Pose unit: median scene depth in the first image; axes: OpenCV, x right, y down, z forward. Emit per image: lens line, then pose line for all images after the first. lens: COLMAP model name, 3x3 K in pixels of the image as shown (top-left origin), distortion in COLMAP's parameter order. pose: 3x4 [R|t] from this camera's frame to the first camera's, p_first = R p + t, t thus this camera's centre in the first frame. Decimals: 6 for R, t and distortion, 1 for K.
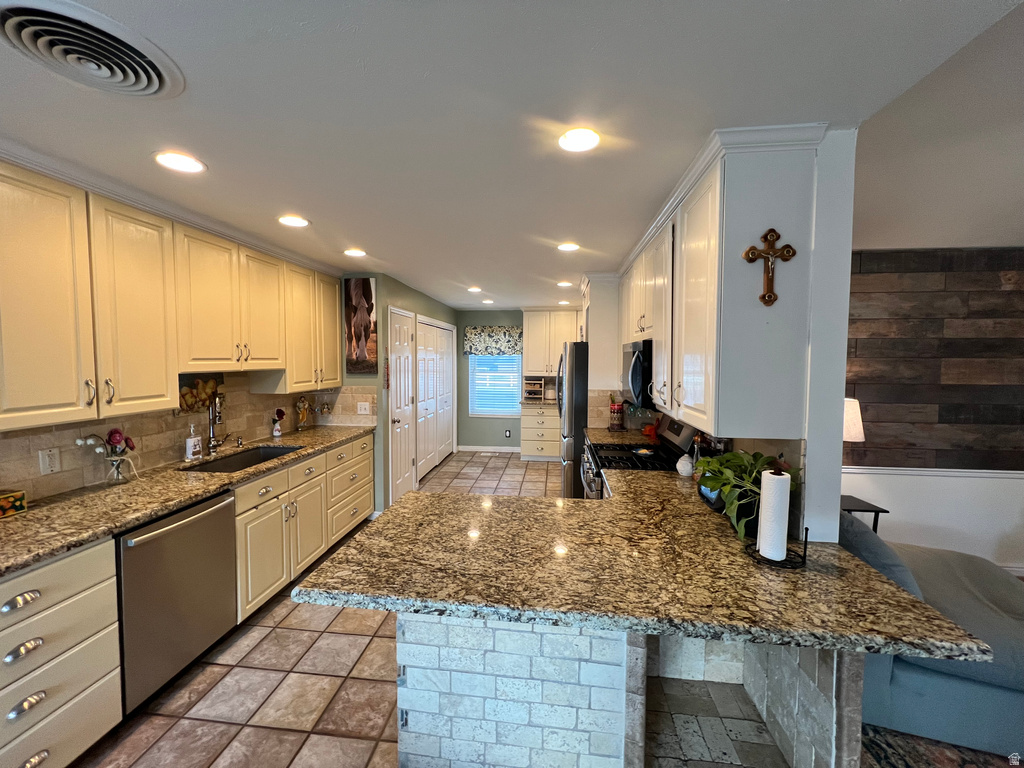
lens RADIAL K [[409.8, 0, 513.2], [0, 409.8, 374.5], [0, 0, 1]] dist [-0.001109, 0.000060]
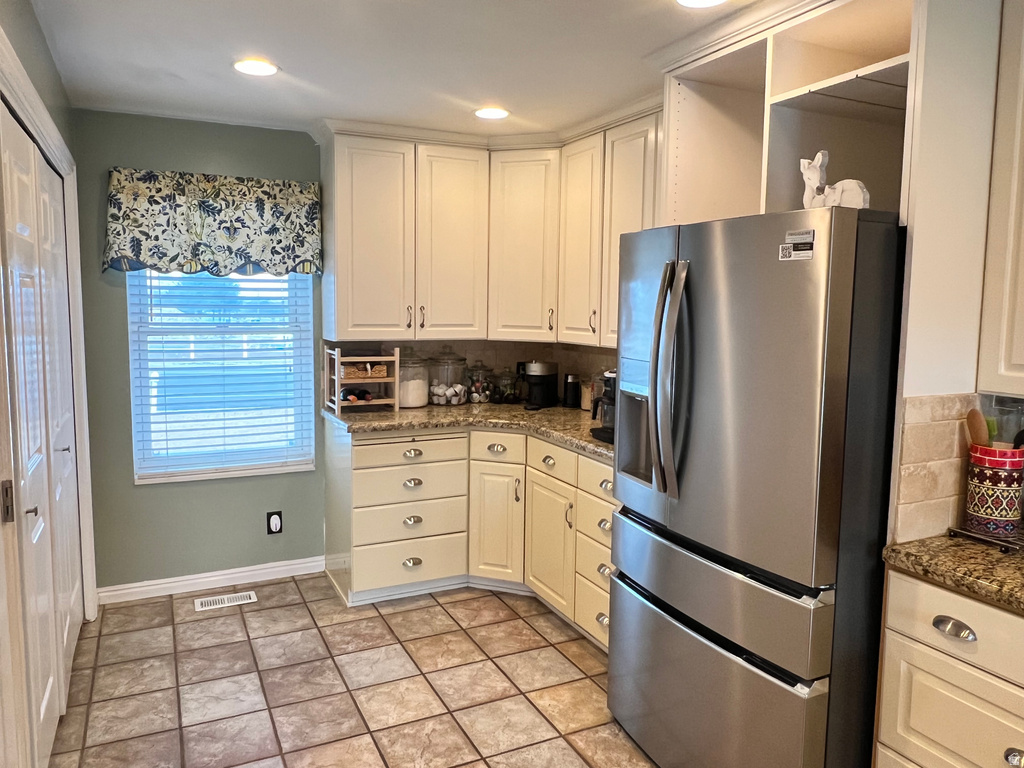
lens RADIAL K [[741.3, 0, 511.3], [0, 741.3, 382.3], [0, 0, 1]] dist [-0.007655, -0.001364]
pose [[0.850421, -0.054244, 0.523298, -0.173439], [0.014289, 0.996685, 0.080093, -0.009053], [-0.525908, -0.060635, 0.848377, 0.467508]]
